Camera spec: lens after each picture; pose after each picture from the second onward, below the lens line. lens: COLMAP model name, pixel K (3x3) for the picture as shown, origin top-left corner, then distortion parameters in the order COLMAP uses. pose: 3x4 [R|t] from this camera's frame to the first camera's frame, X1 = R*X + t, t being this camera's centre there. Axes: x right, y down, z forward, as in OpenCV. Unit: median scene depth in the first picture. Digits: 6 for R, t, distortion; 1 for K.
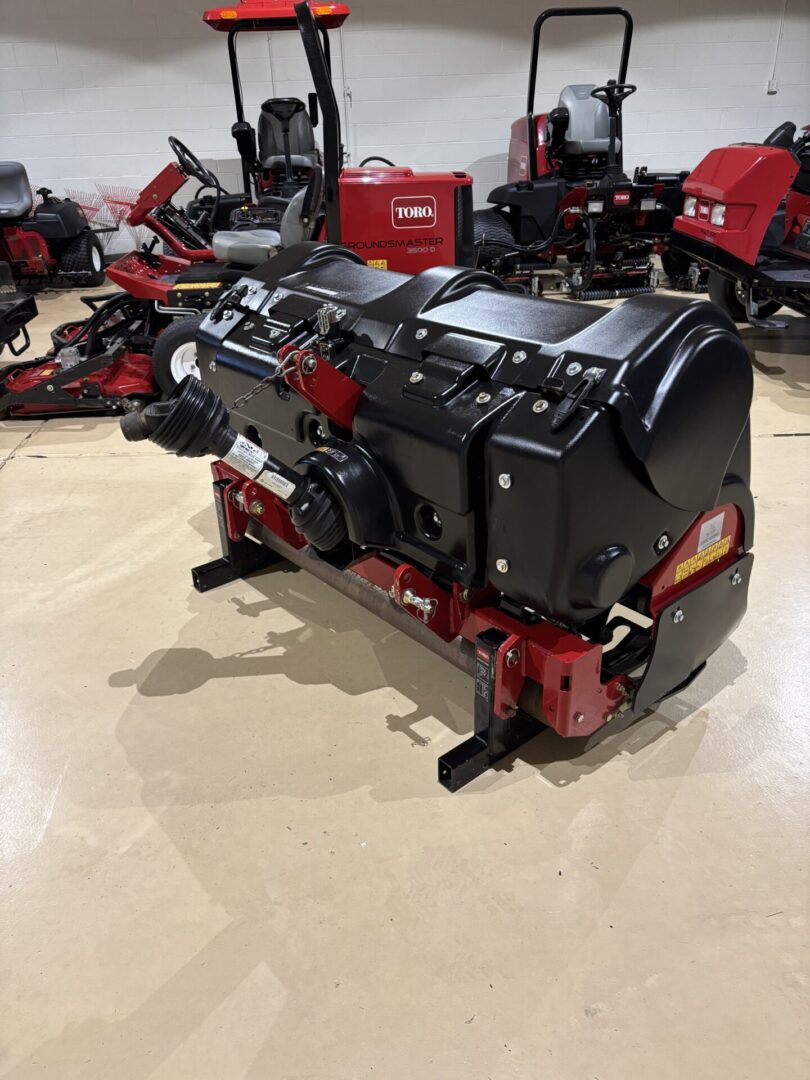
lens RADIAL K [[796.4, 0, 422.2], [0, 796.4, 542.4], [0, 0, 1]] dist [0.007456, 0.010325]
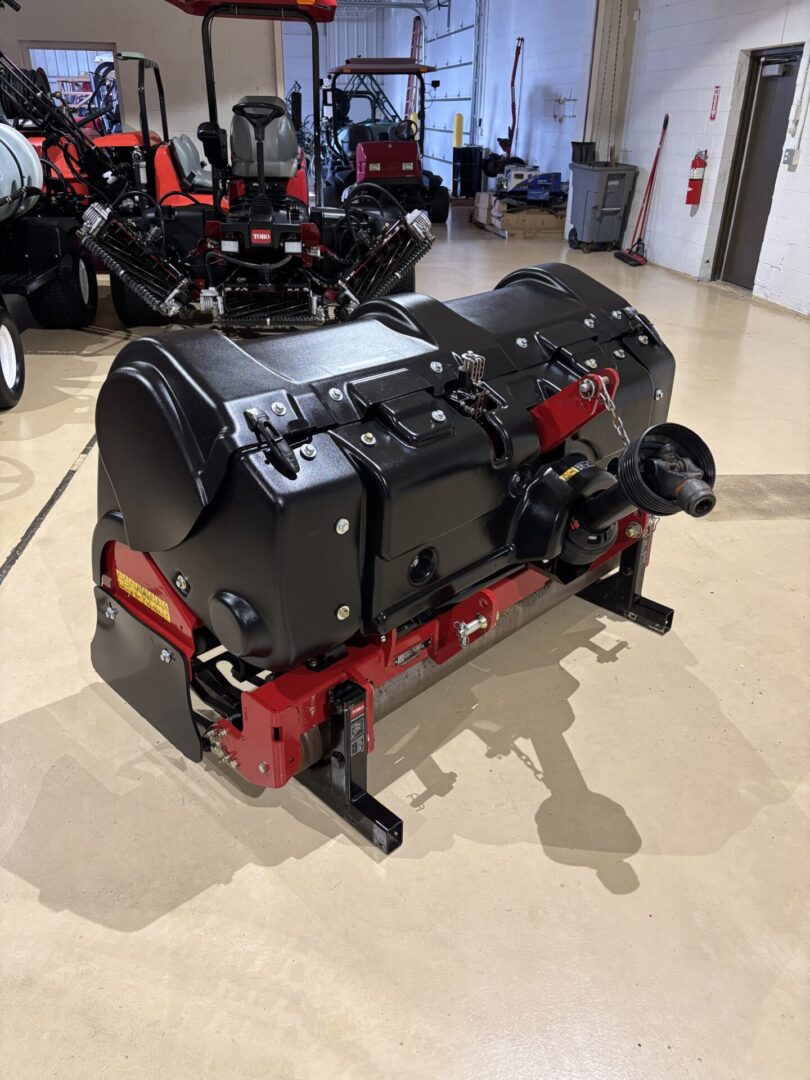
lens RADIAL K [[796.4, 0, 422.2], [0, 796.4, 542.4], [0, 0, 1]] dist [0.007456, 0.010325]
pose [[-0.069257, -0.434595, 0.897959, -0.897238], [0.479729, 0.774703, 0.411941, -0.459172], [-0.874679, 0.459307, 0.154834, 0.917411]]
